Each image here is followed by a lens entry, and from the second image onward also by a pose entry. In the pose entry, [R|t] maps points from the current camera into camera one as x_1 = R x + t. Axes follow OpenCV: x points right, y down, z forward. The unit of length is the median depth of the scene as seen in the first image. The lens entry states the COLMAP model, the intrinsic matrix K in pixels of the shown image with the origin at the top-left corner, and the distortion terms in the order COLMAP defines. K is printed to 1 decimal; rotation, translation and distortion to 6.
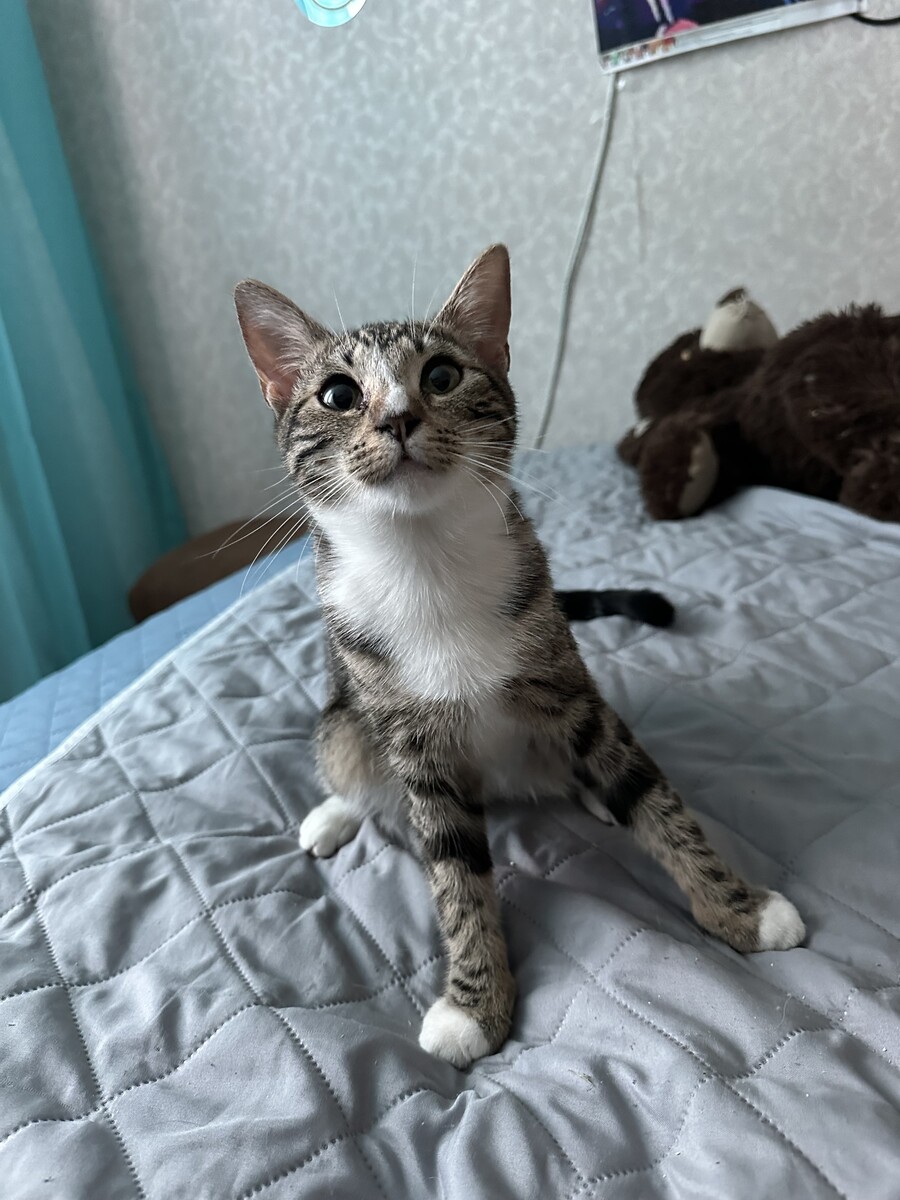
lens RADIAL K [[851.9, 0, 454.0], [0, 851.9, 600.0], [0, 0, 1]] dist [-0.036086, 0.003382]
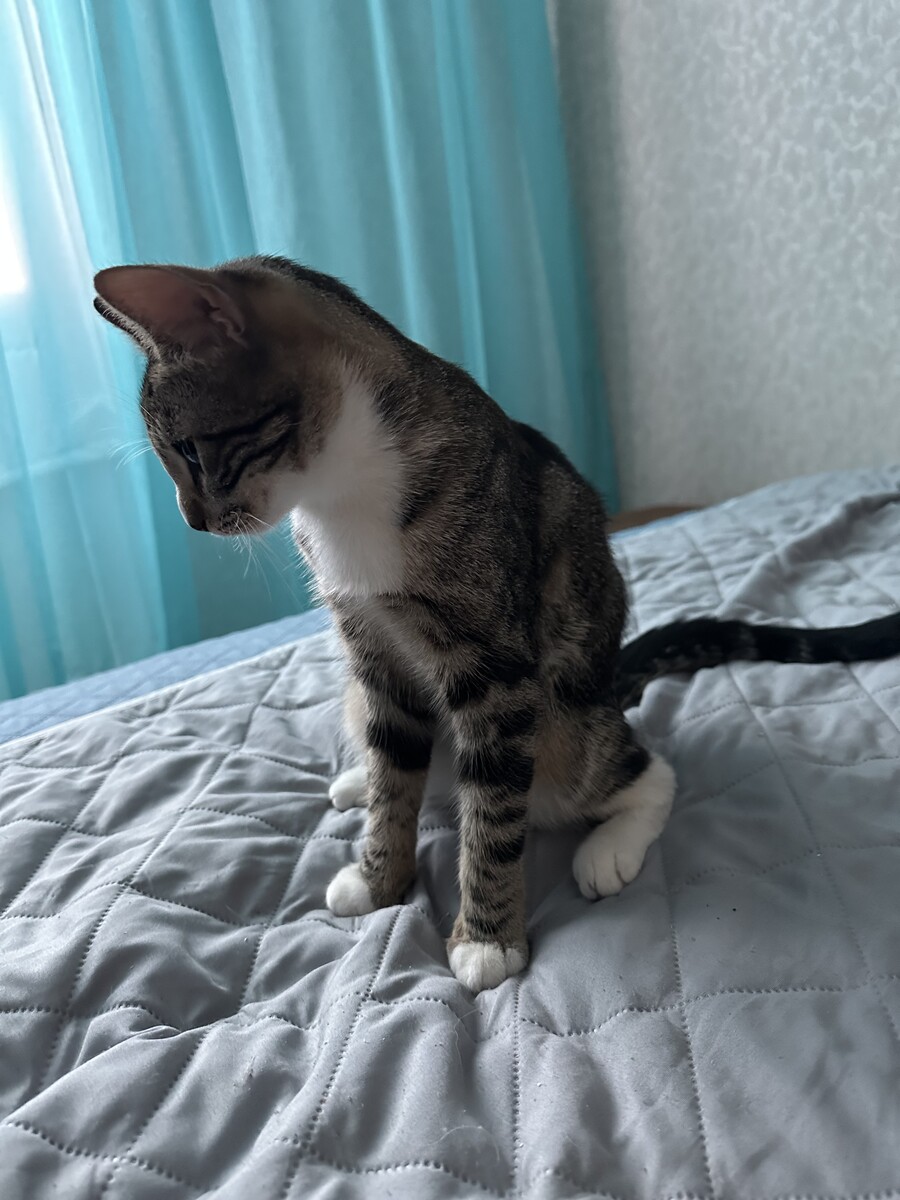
lens RADIAL K [[851.9, 0, 451.7], [0, 851.9, 597.3], [0, 0, 1]] dist [-0.036086, 0.003382]
pose [[0.803094, 0.192275, -0.563977, 0.205720], [-0.187294, 0.979989, 0.067402, -0.018562], [0.565651, 0.051499, 0.823035, 0.090585]]
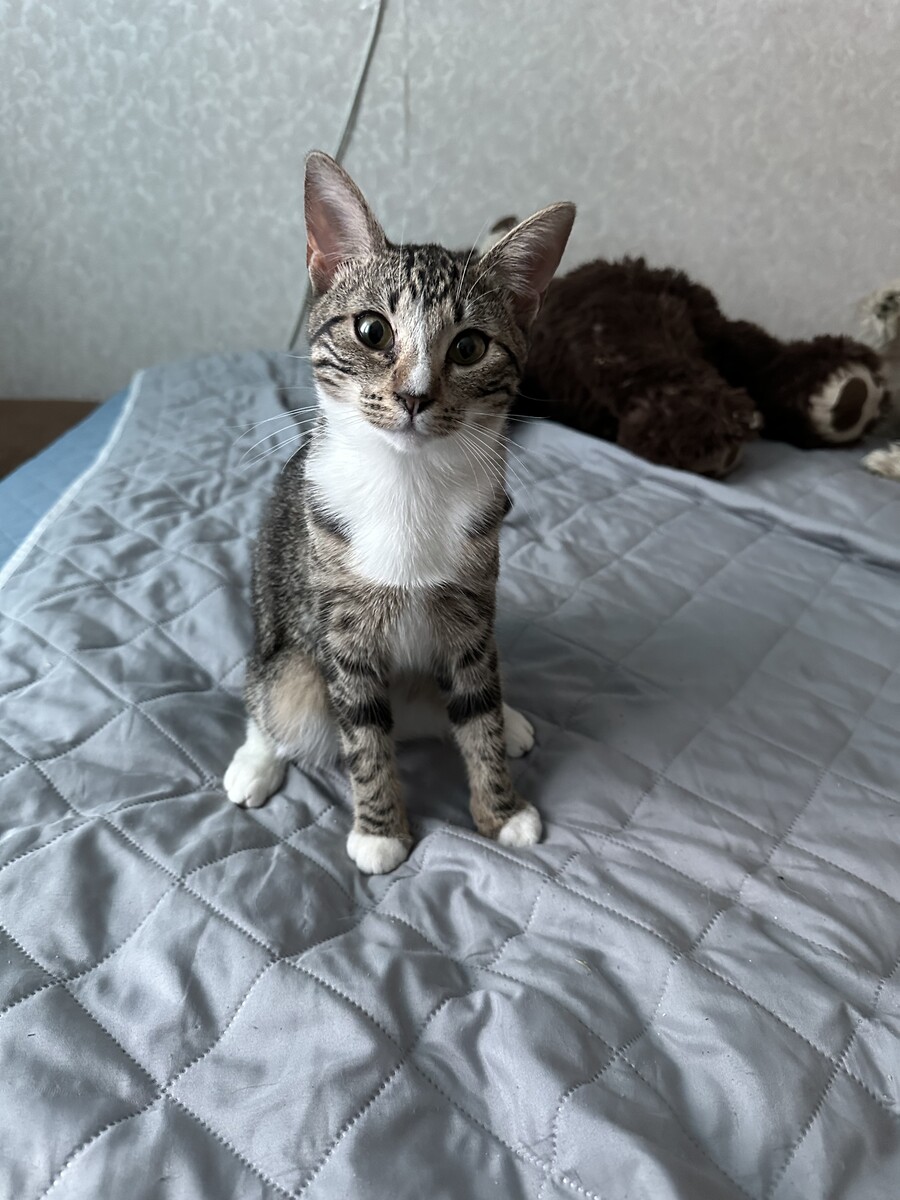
lens RADIAL K [[851.9, 0, 457.1], [0, 851.9, 593.9], [0, 0, 1]] dist [-0.036086, 0.003382]
pose [[0.931281, -0.031202, 0.362963, -0.121908], [-0.019436, 0.990651, 0.135030, -0.044666], [-0.363783, -0.132805, 0.921968, -0.009535]]
